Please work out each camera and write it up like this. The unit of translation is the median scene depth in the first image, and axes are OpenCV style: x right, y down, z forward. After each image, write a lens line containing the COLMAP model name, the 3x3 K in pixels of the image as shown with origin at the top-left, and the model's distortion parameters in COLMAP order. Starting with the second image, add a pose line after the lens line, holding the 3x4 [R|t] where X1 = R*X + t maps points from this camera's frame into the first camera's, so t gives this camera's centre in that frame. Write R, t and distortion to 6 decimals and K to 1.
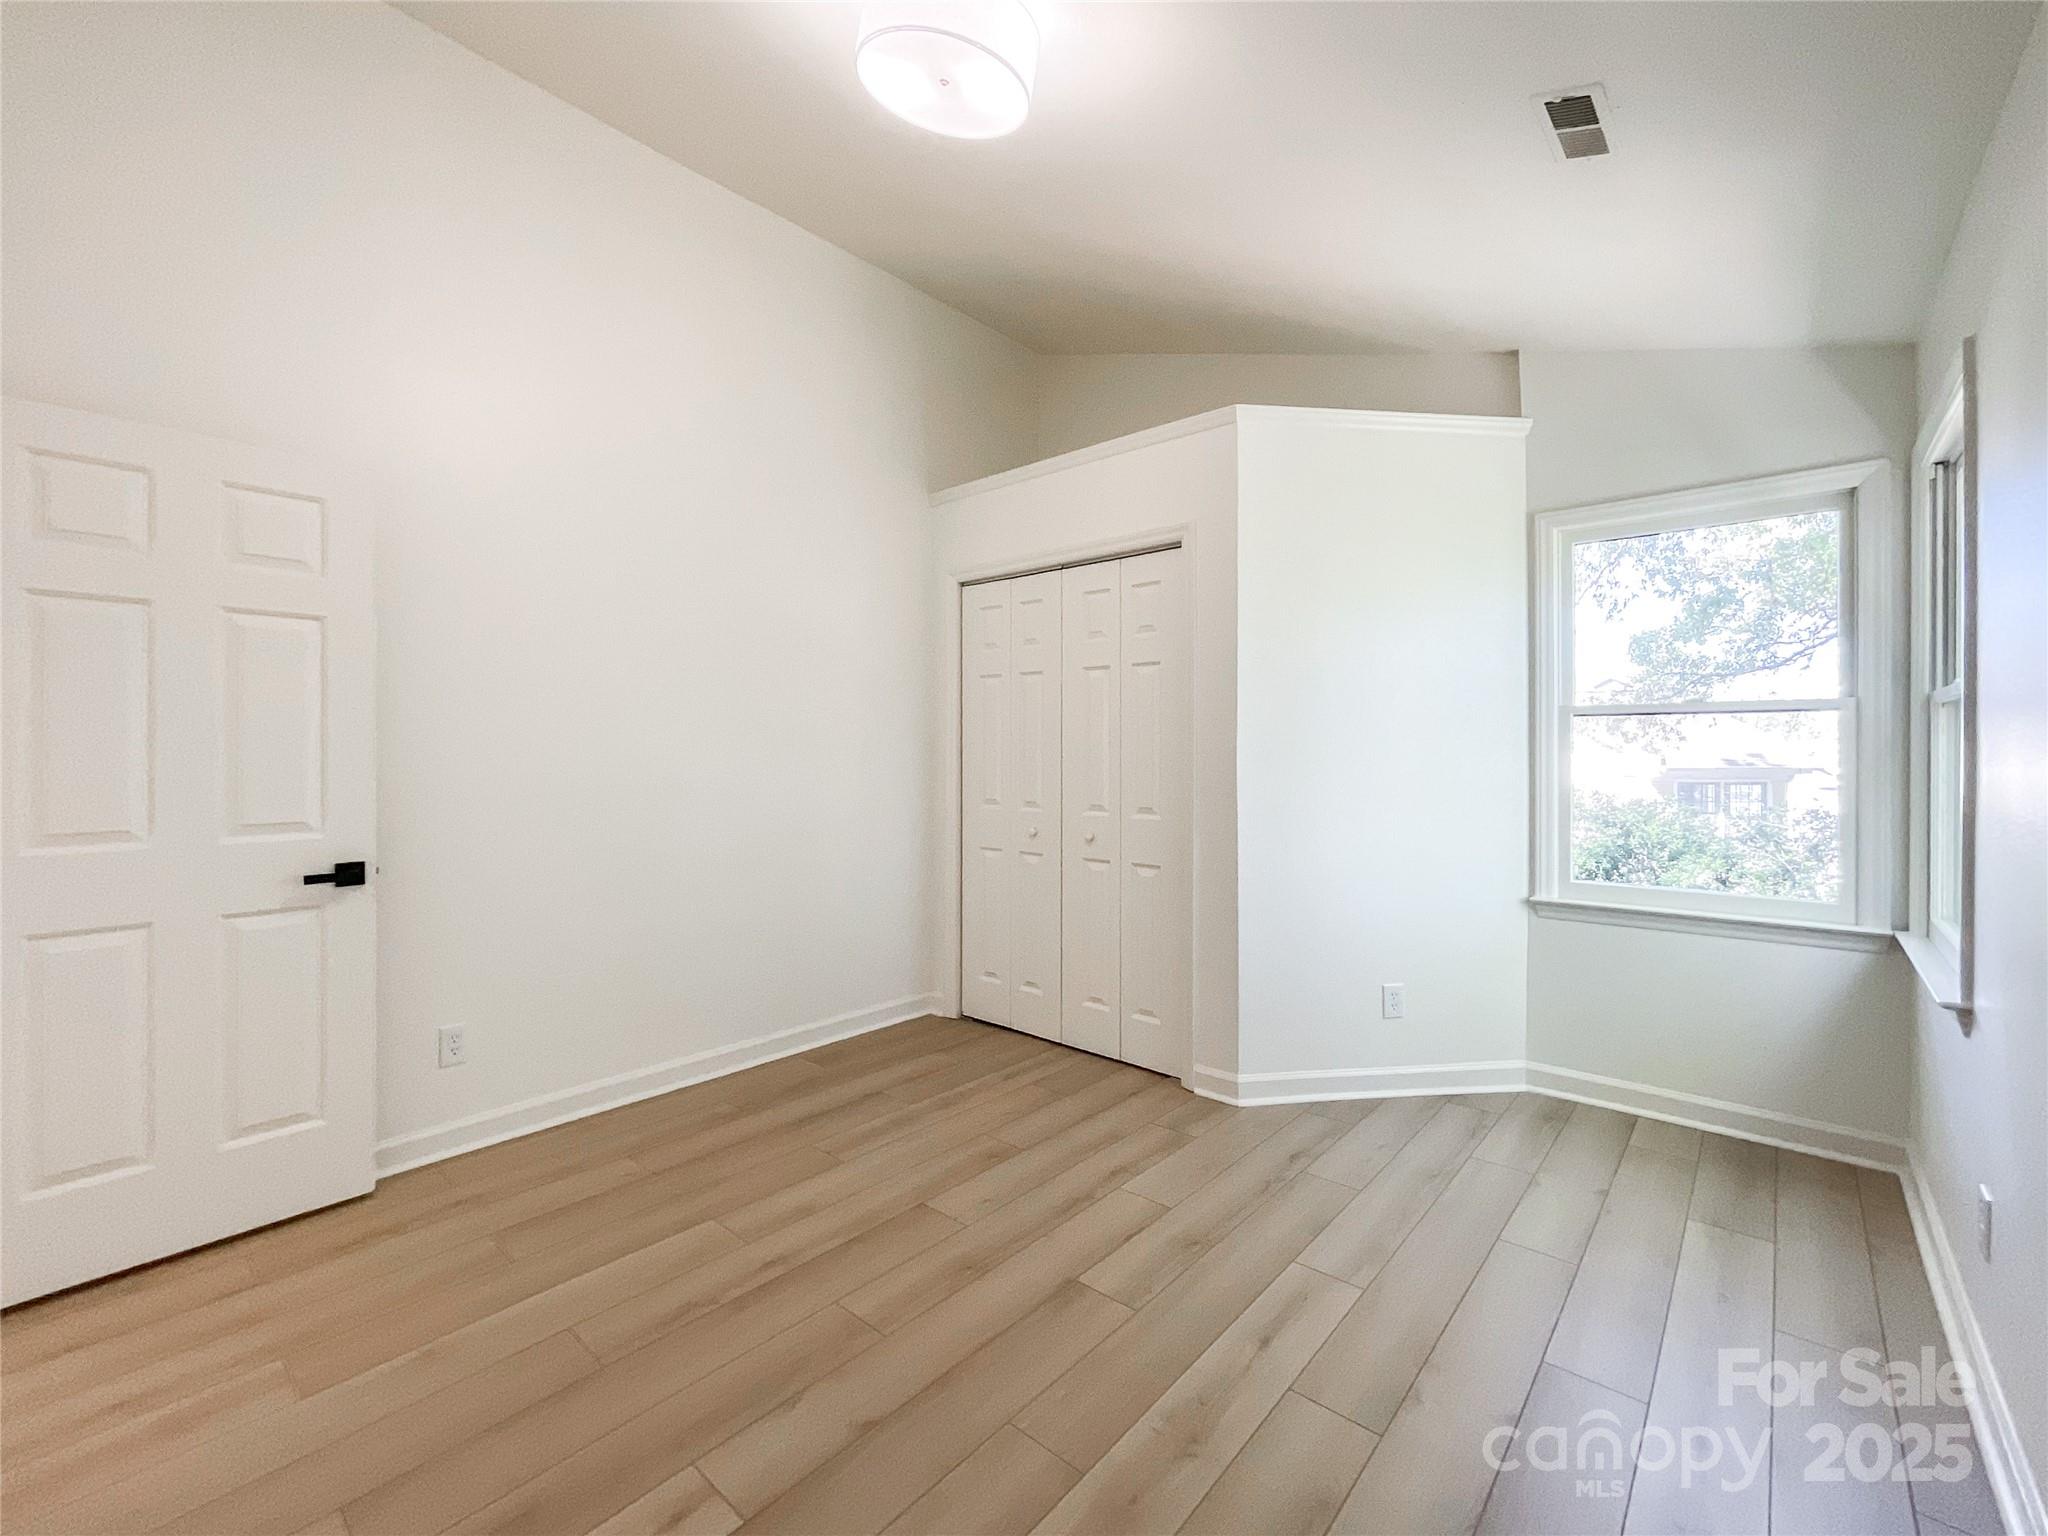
lens RADIAL K [[849.5, 0, 984.2], [0, 849.5, 745.0], [0, 0, 1]] dist [-0.015550, 0.004873]
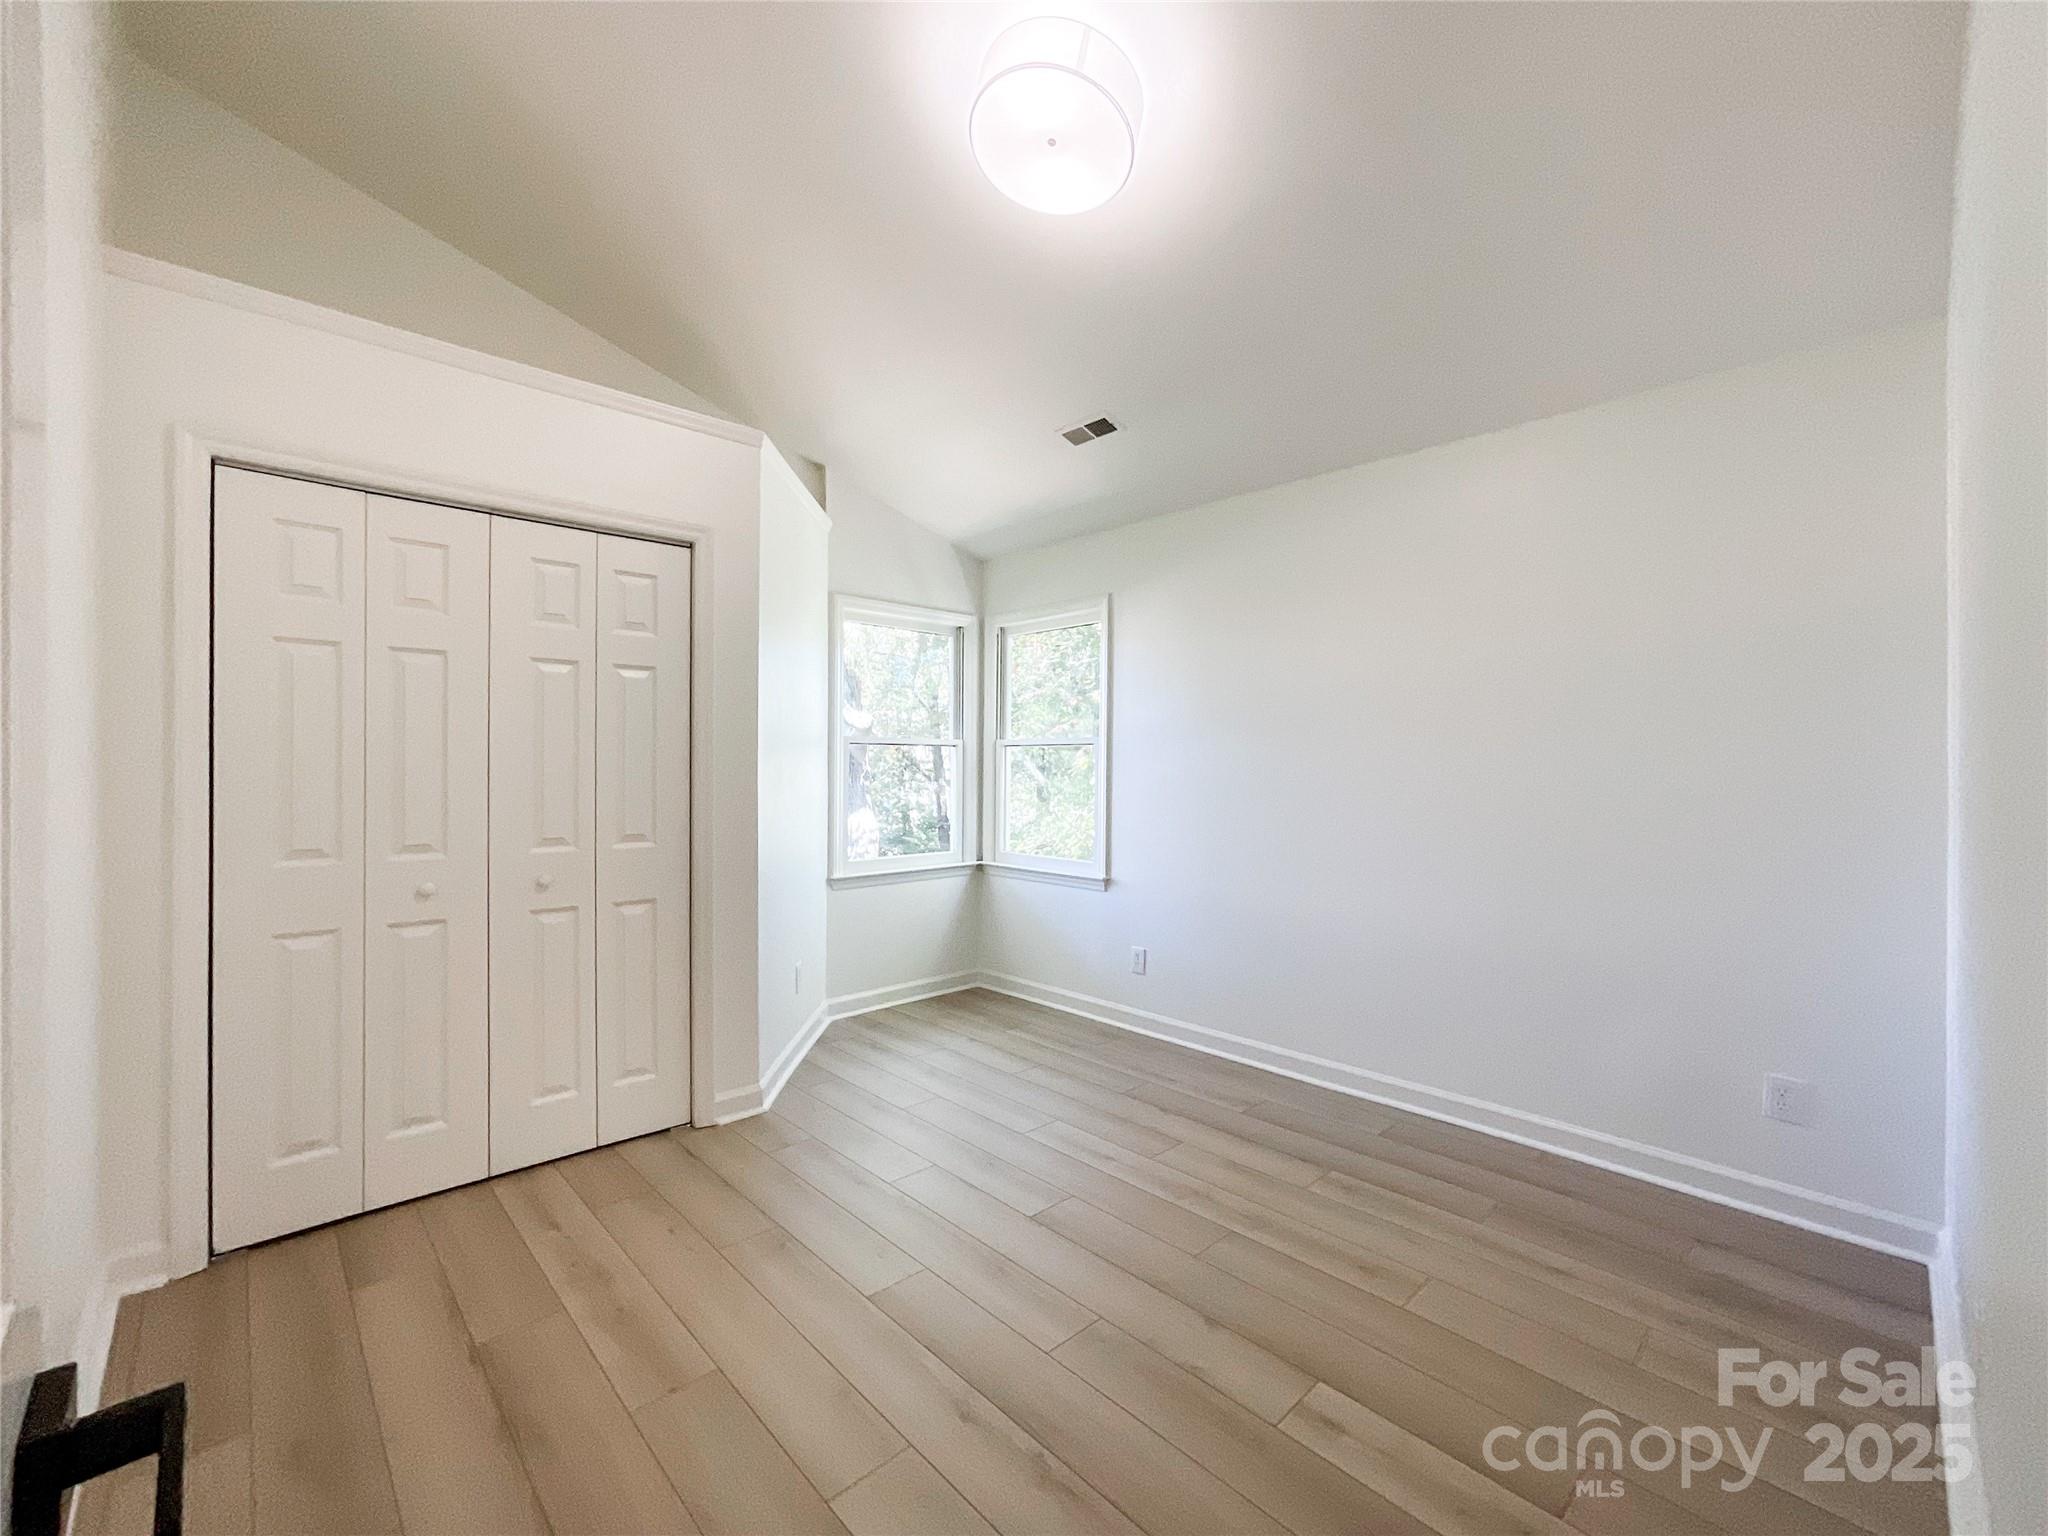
lens RADIAL K [[849.5, 0, 1028.0], [0, 849.5, 759.0], [0, 0, 1]] dist [-0.015550, 0.004873]
pose [[0.090311, 0.009933, 0.995864, -0.702553], [-0.008360, 0.999923, -0.009215, 0.001810], [-0.995879, -0.007493, 0.090387, 0.585630]]
